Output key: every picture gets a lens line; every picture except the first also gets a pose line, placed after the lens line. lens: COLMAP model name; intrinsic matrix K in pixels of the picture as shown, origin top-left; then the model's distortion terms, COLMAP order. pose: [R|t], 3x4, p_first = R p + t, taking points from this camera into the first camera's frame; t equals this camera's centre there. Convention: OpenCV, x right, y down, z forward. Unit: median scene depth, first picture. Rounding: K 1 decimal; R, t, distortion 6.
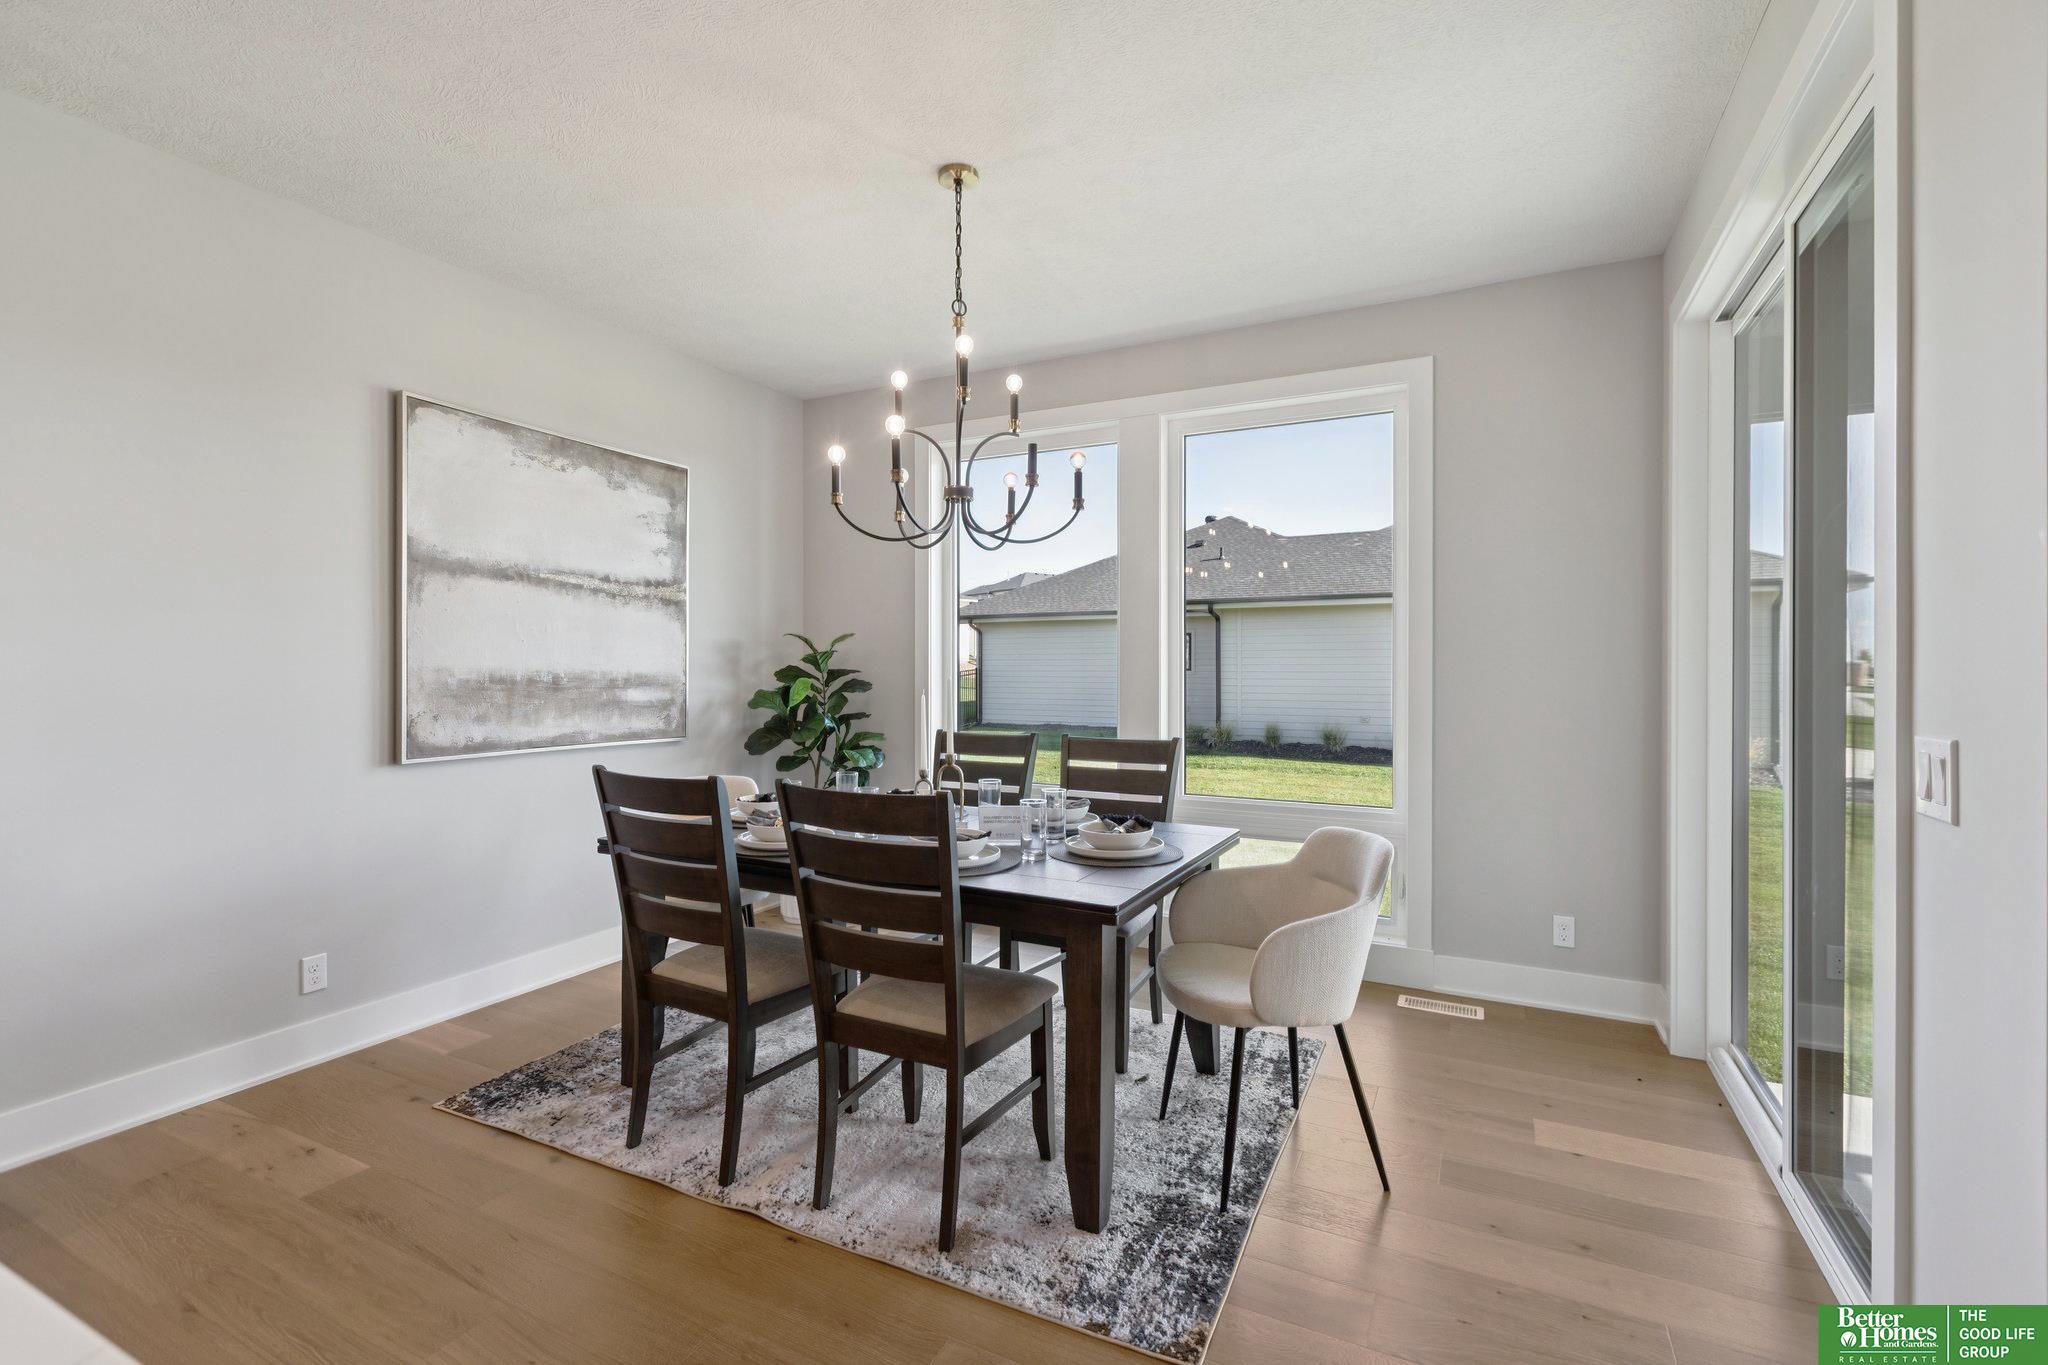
lens RADIAL K [[937.9, 0, 1012.6], [0, 937.9, 673.7], [0, 0, 1]] dist [0.000345, 0.002106]
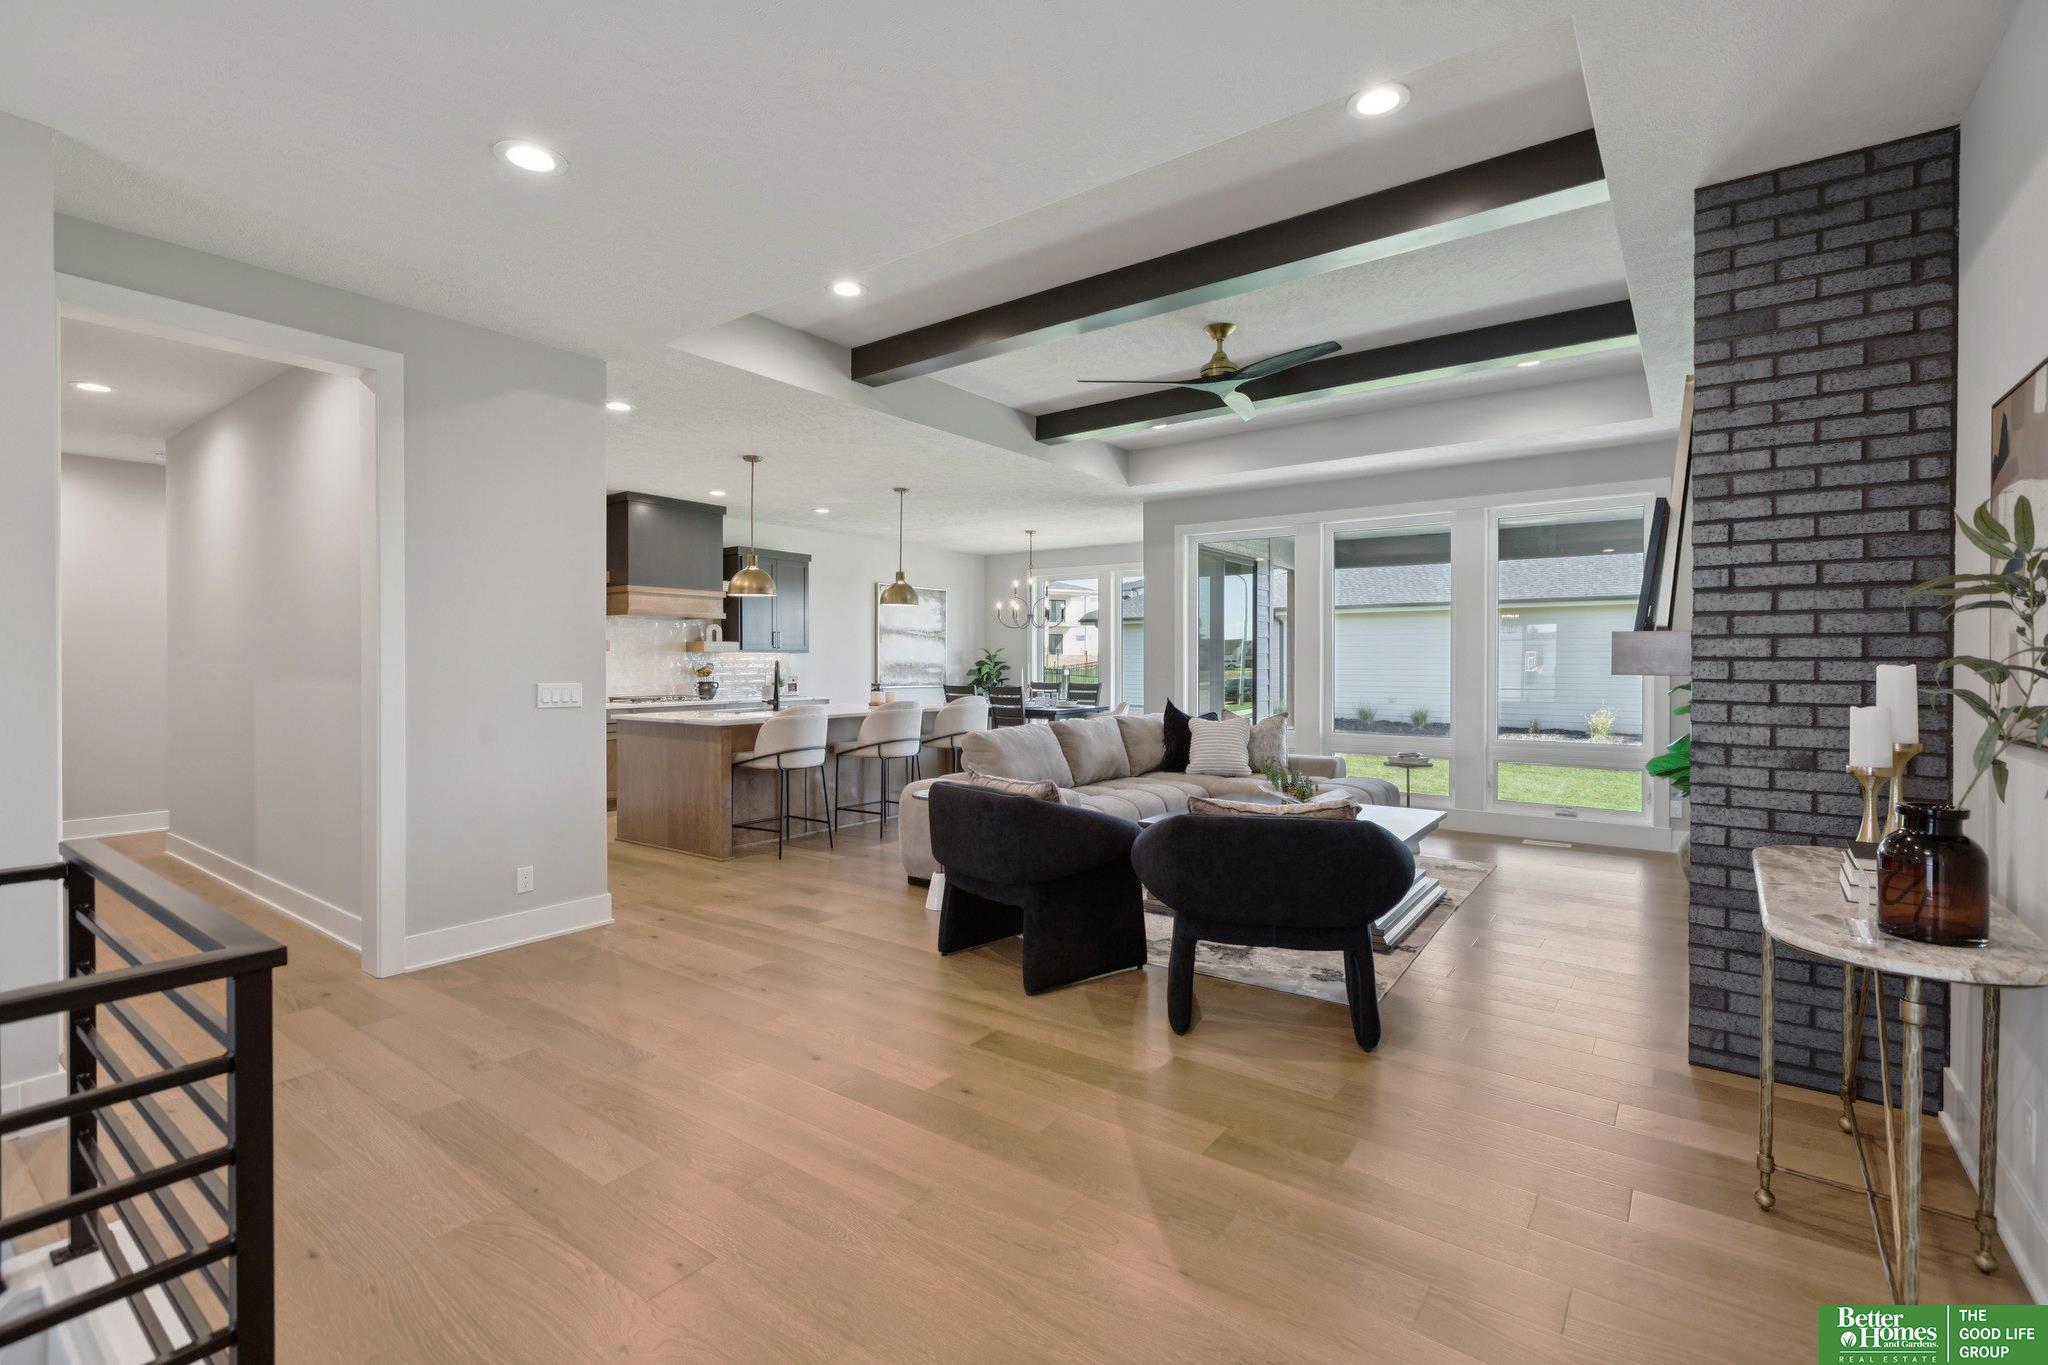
lens RADIAL K [[937.9, 0, 1020.1], [0, 937.9, 668.2], [0, 0, 1]] dist [0.000345, 0.002106]
pose [[0.987669, 0.003144, -0.156523, 0.328054], [-0.002512, 0.999988, 0.004237, 0.003148], [0.156535, -0.003792, 0.987665, -1.823901]]
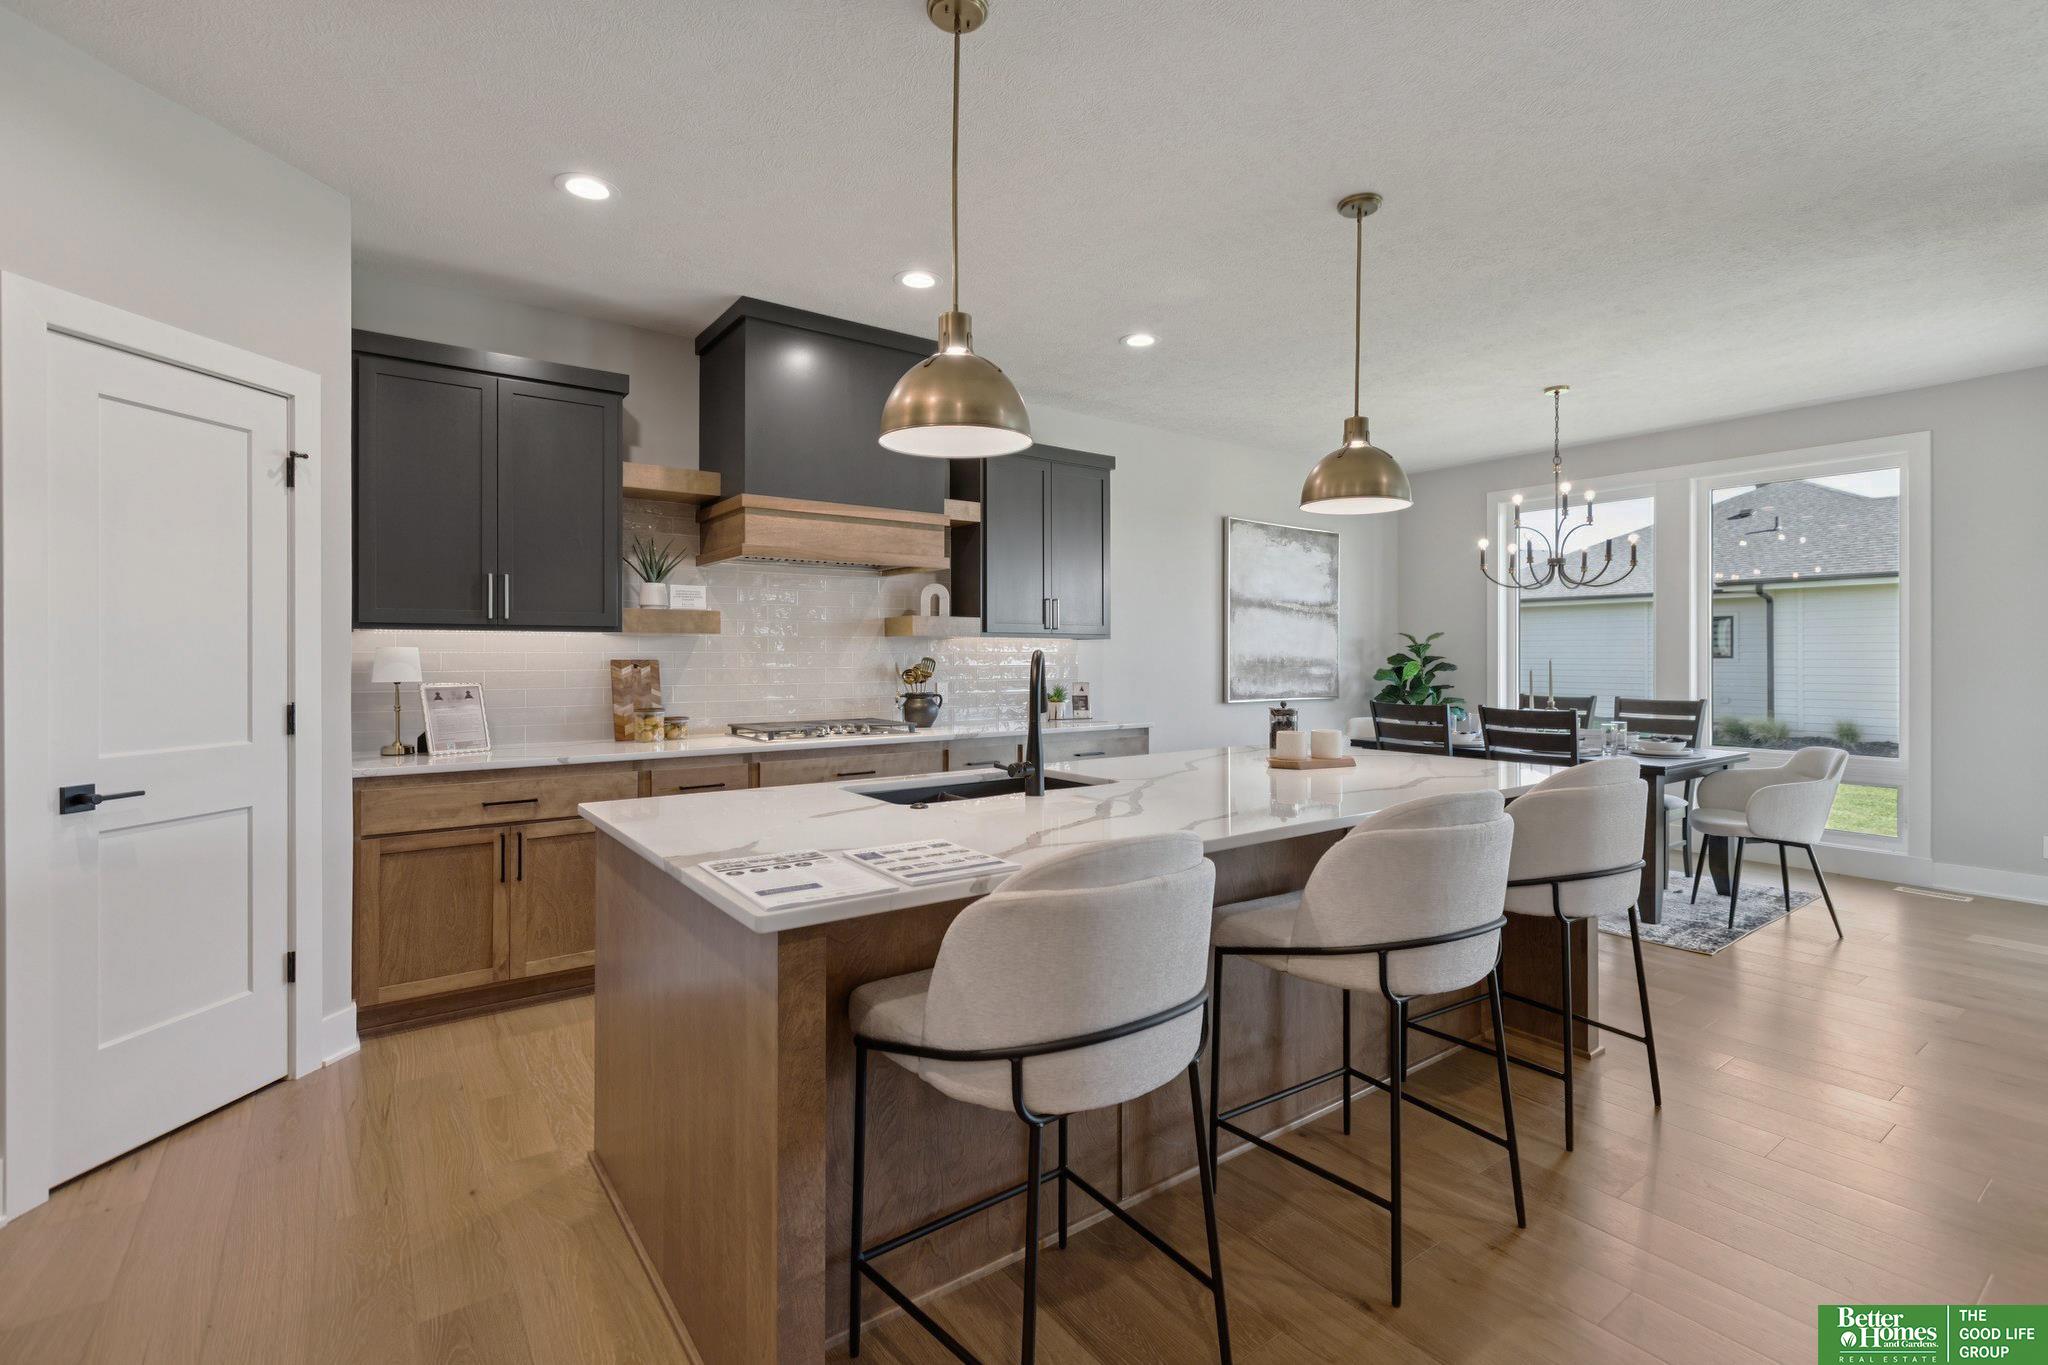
lens RADIAL K [[937.9, 0, 1008.5], [0, 937.9, 651.7], [0, 0, 1]] dist [0.000345, 0.002106]
pose [[0.890618, -0.000127, -0.454752, -0.118591], [-0.004131, 0.999956, -0.008370, 0.004337], [0.454733, 0.009333, 0.890579, -0.751940]]
